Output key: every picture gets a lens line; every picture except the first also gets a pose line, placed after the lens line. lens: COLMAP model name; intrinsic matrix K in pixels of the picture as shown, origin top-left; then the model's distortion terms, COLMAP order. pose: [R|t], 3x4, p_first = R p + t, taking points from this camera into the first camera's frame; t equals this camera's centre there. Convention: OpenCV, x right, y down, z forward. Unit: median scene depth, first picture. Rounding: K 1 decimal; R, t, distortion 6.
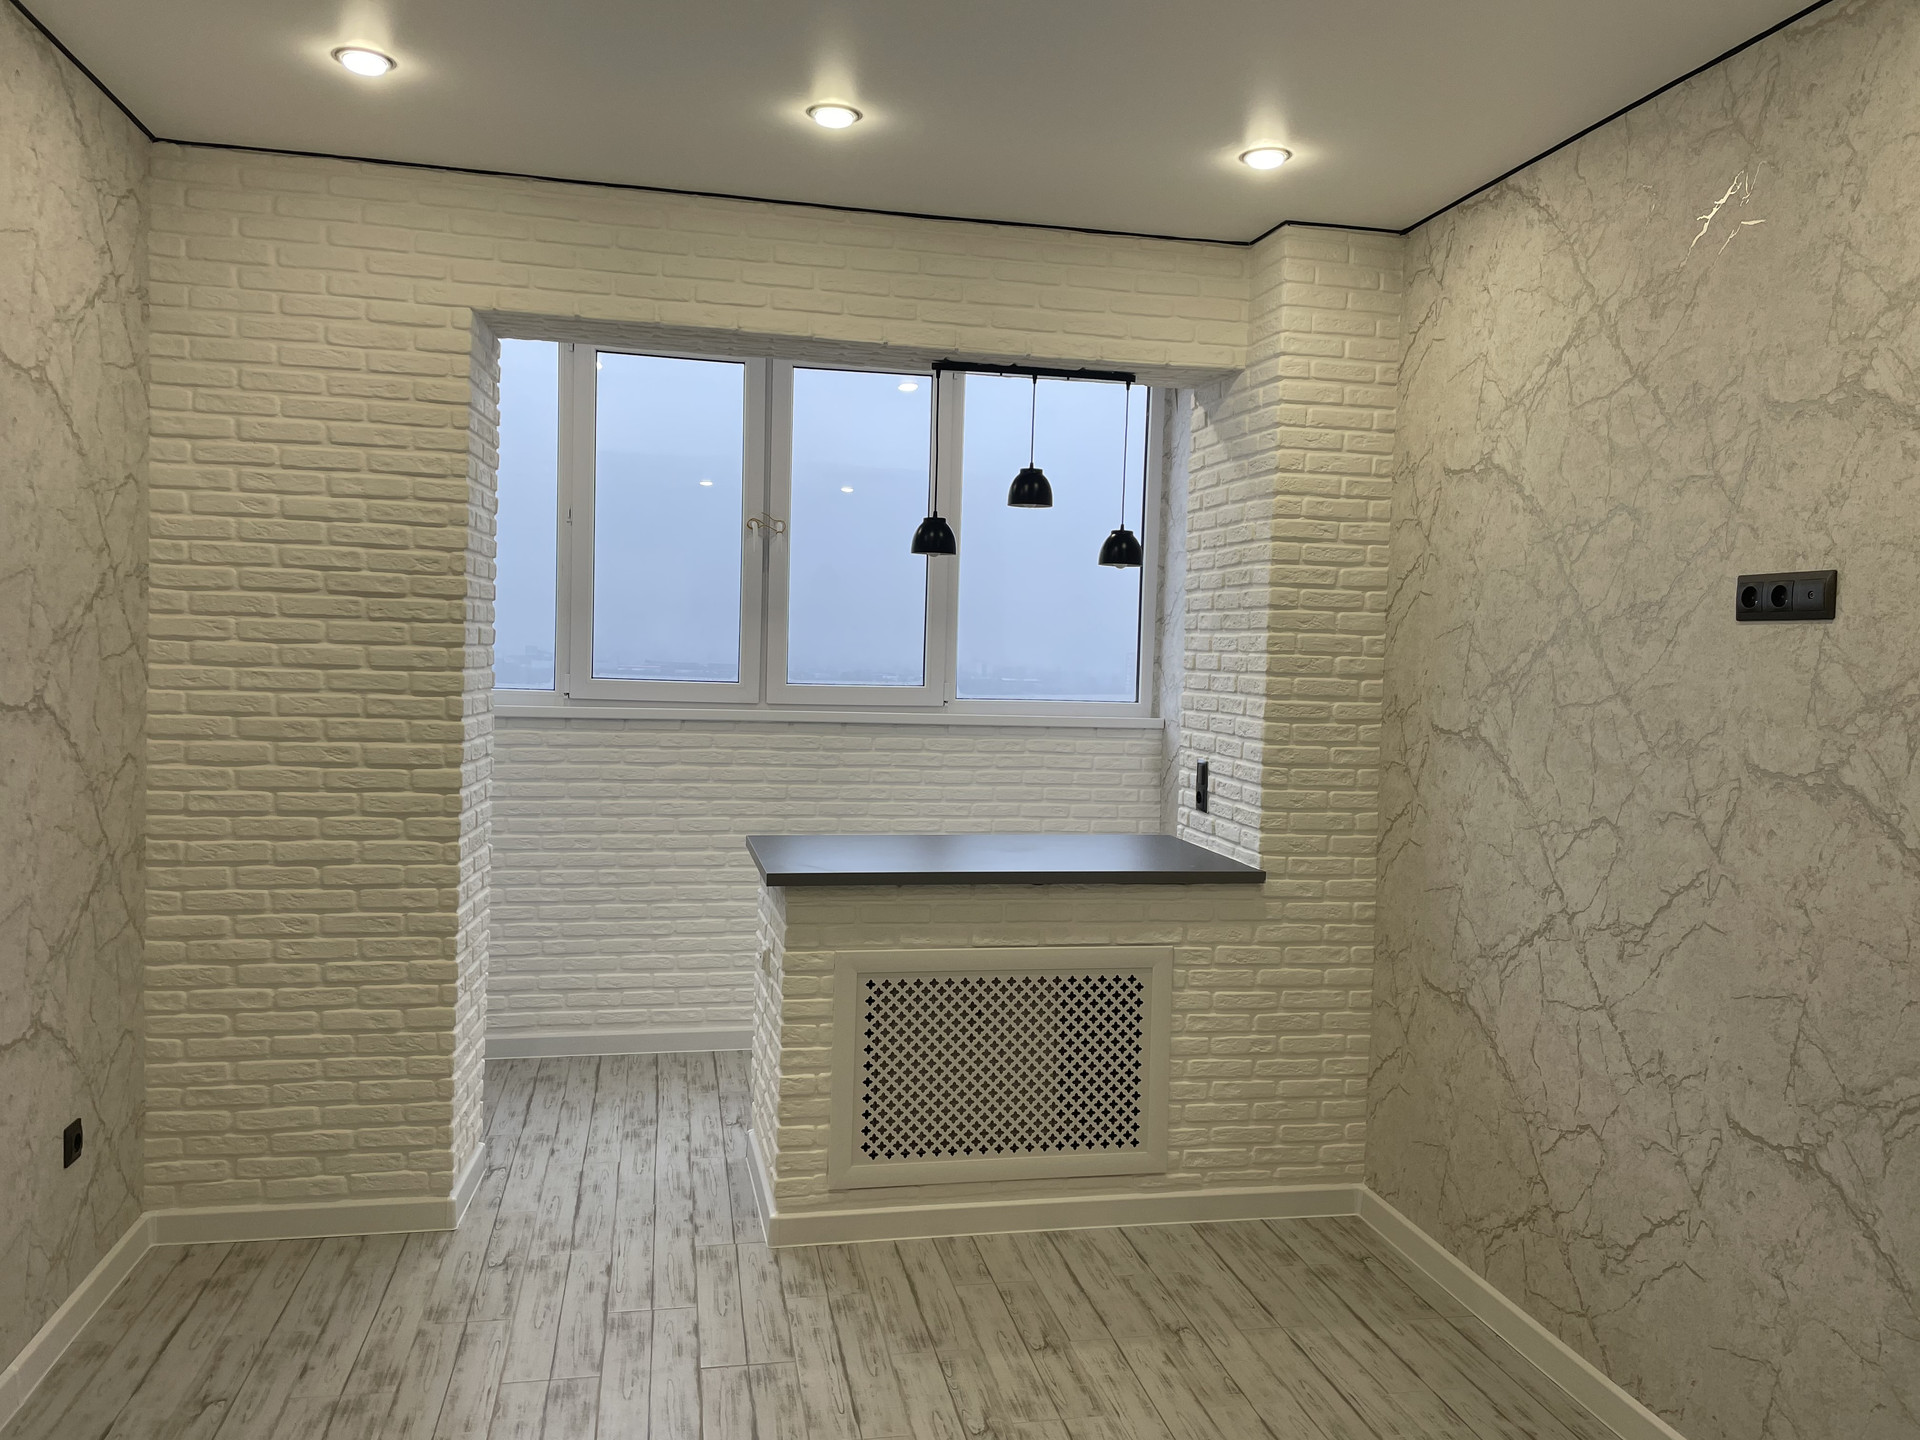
lens RADIAL K [[1452.0, 0, 962.7], [0, 1452.0, 694.3], [0, 0, 1]] dist [0.100877, -0.137413]
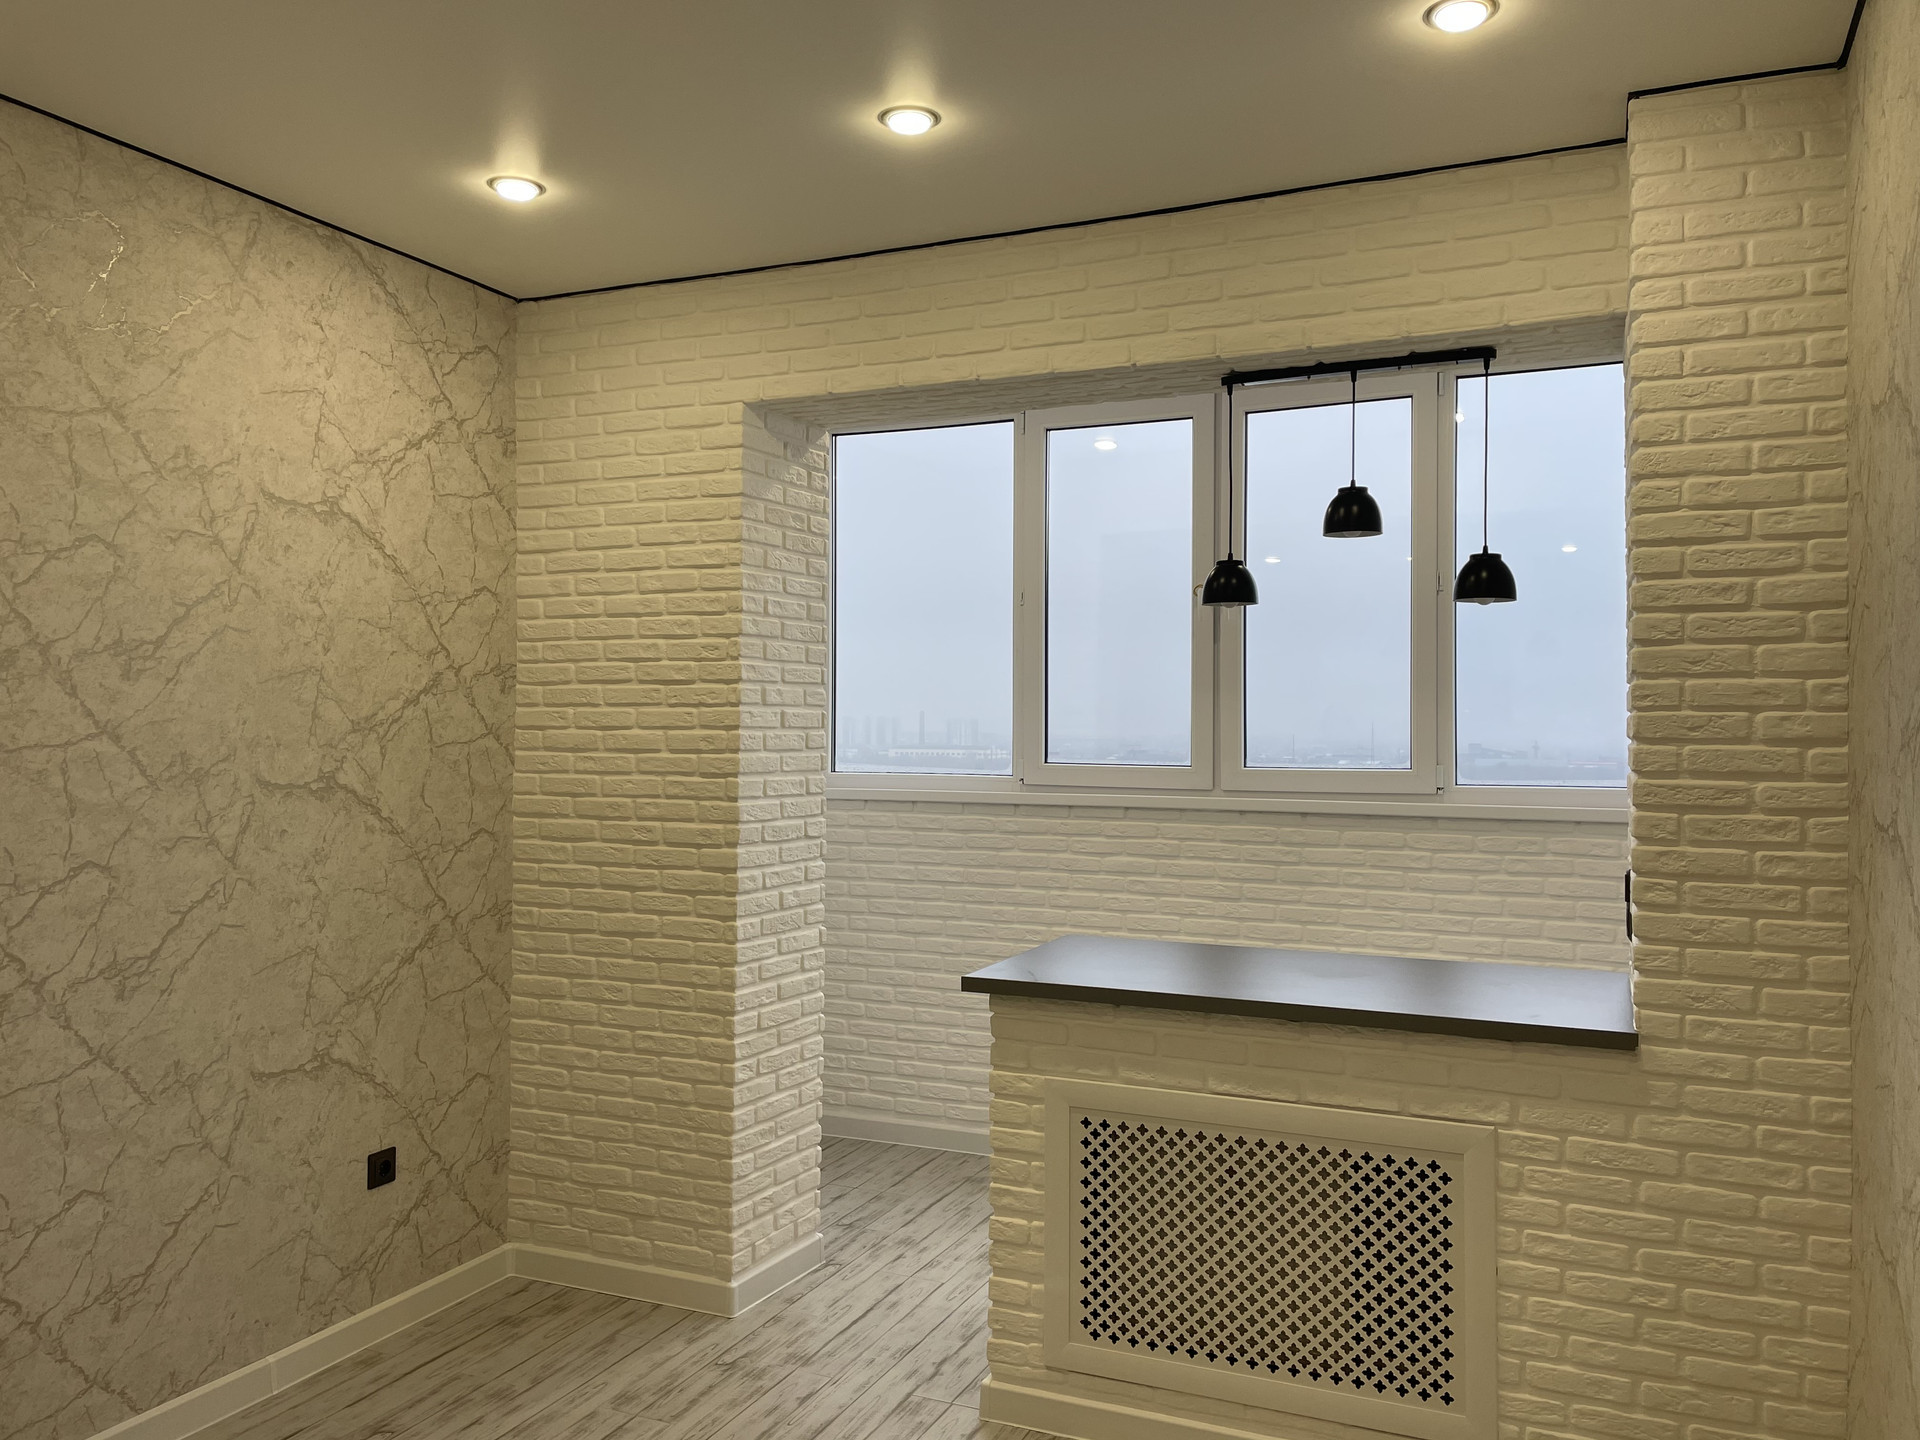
lens RADIAL K [[1452.0, 0, 962.7], [0, 1452.0, 694.3], [0, 0, 1]] dist [0.100877, -0.137413]
pose [[0.808814, -0.039442, -0.586741, 0.386044], [0.000179, 0.997765, -0.066825, 0.011138], [0.588065, 0.053944, 0.807013, 0.274709]]
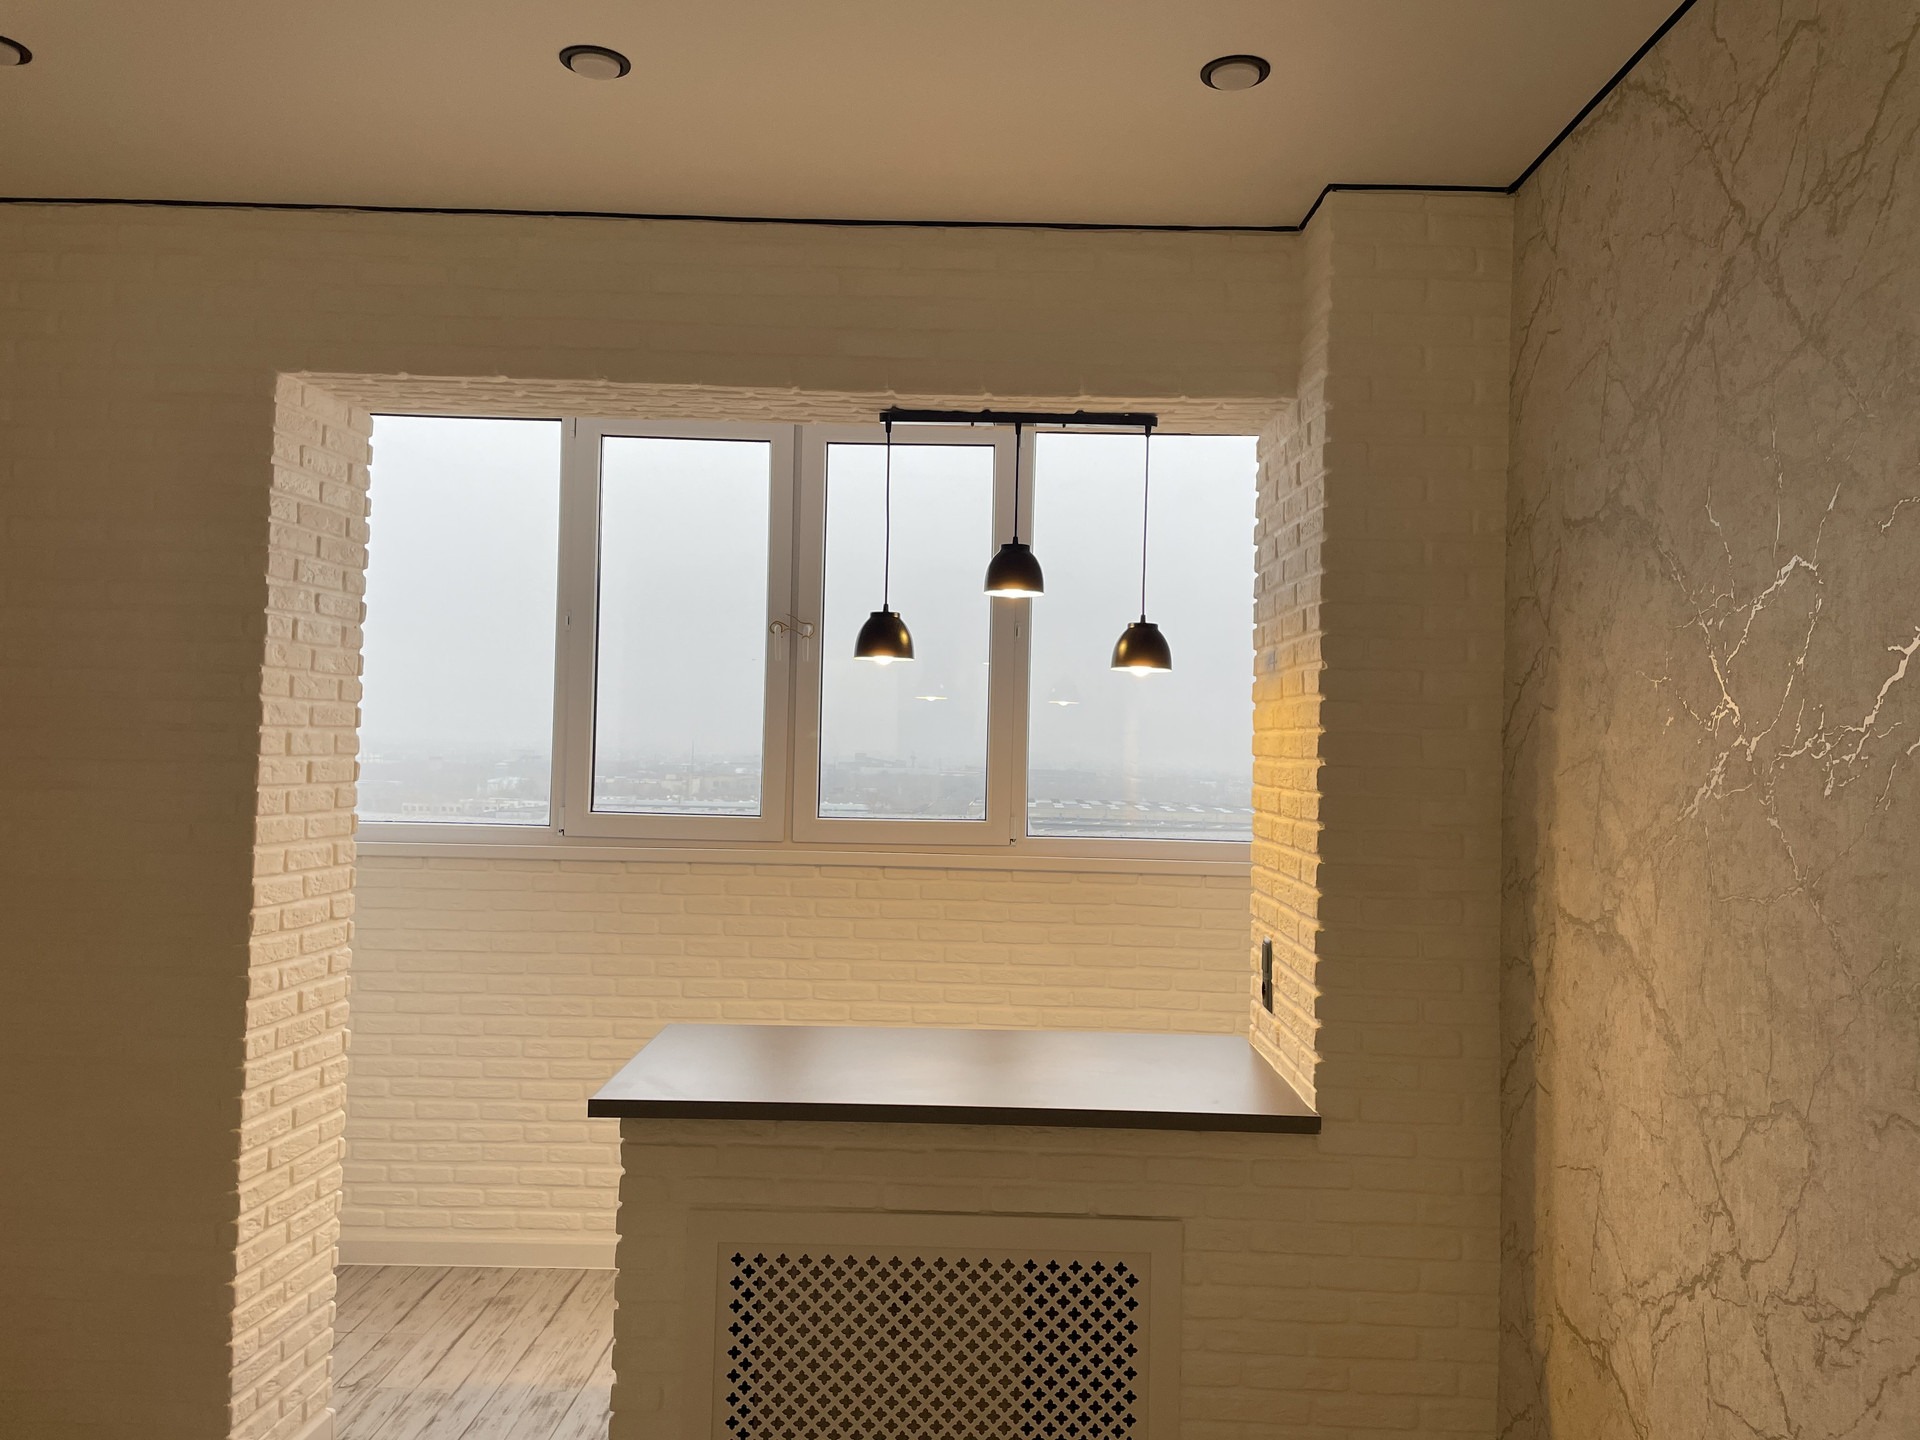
lens RADIAL K [[1455.2, 0, 965.9], [0, 1455.2, 693.0], [0, 0, 1]] dist [0.077171, -0.099338]
pose [[0.976484, -0.013553, -0.215163, 0.209134], [-0.002162, 0.997356, -0.072635, -0.026911], [0.215578, 0.071392, 0.973873, 0.304381]]
